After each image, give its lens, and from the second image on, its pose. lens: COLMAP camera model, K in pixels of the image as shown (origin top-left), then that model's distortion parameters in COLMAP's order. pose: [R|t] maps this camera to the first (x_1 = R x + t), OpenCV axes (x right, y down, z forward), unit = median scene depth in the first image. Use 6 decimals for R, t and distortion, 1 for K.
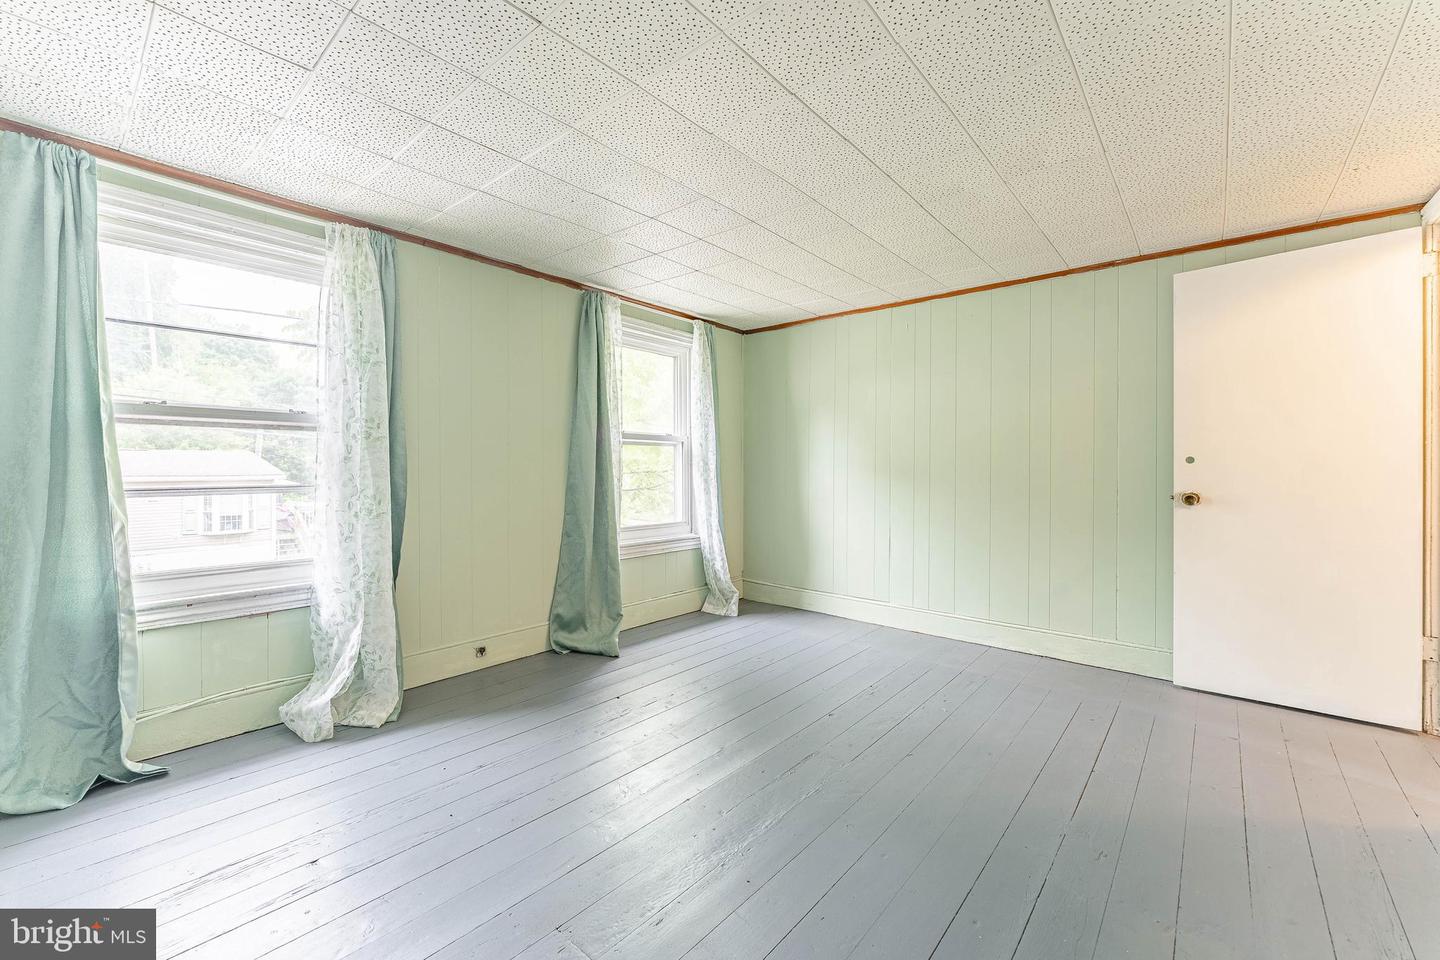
lens RADIAL K [[590.0, 0, 670.3], [0, 590.0, 454.6], [0, 0, 1]] dist [0.001458, -0.000454]
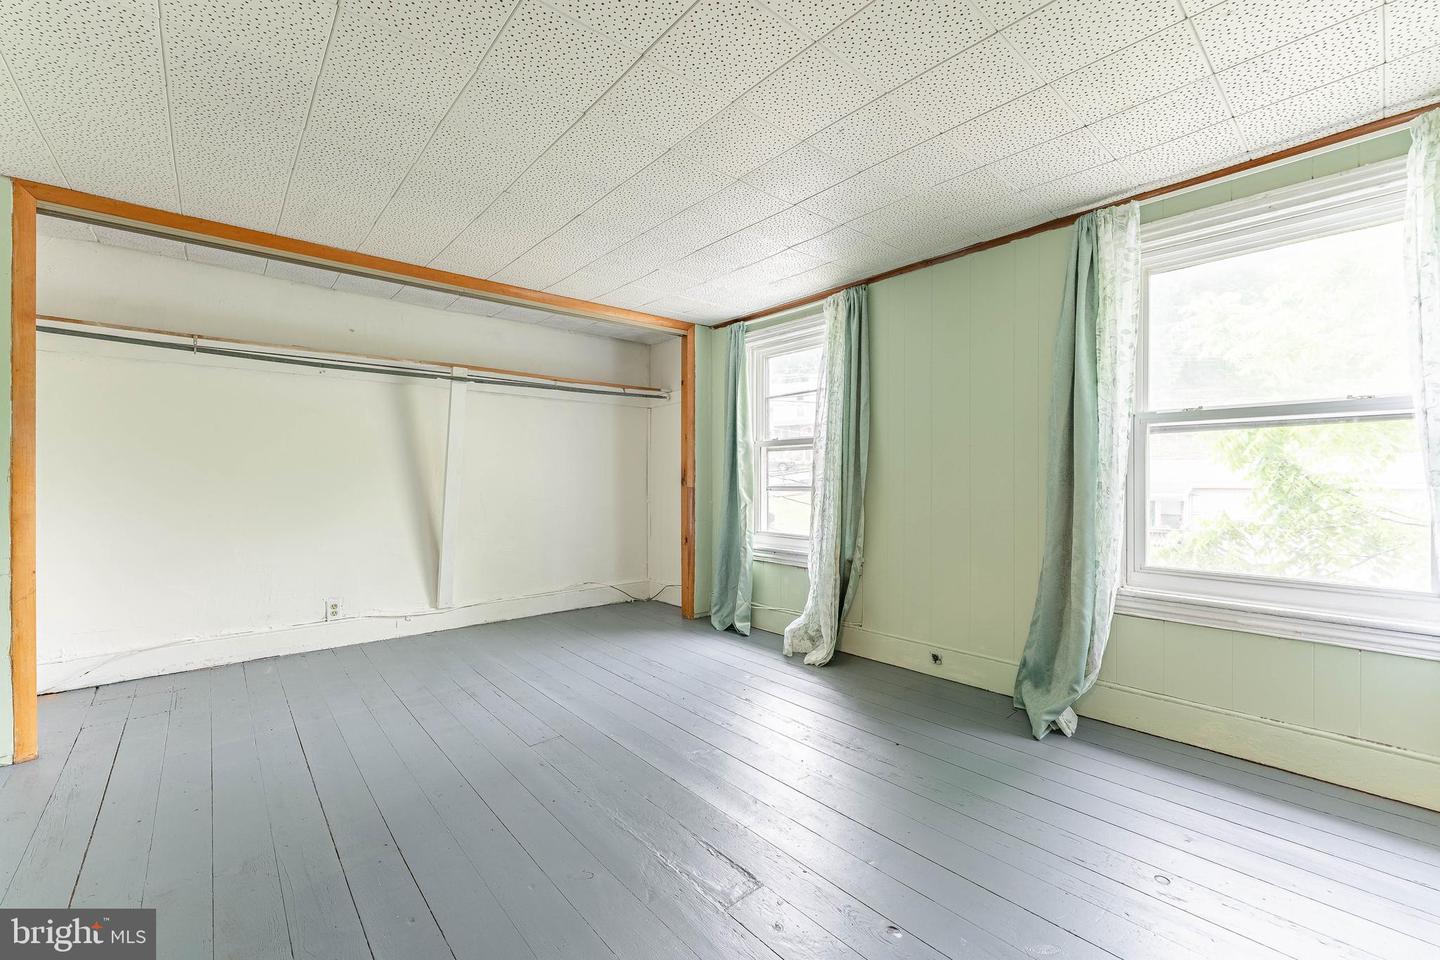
lens RADIAL K [[590.0, 0, 717.4], [0, 590.0, 485.0], [0, 0, 1]] dist [0.001458, -0.000454]
pose [[-0.107545, 0.013702, -0.994106, 0.530370], [0.034398, 0.999358, 0.010054, 0.016460], [0.993605, -0.033114, -0.107947, 0.577640]]
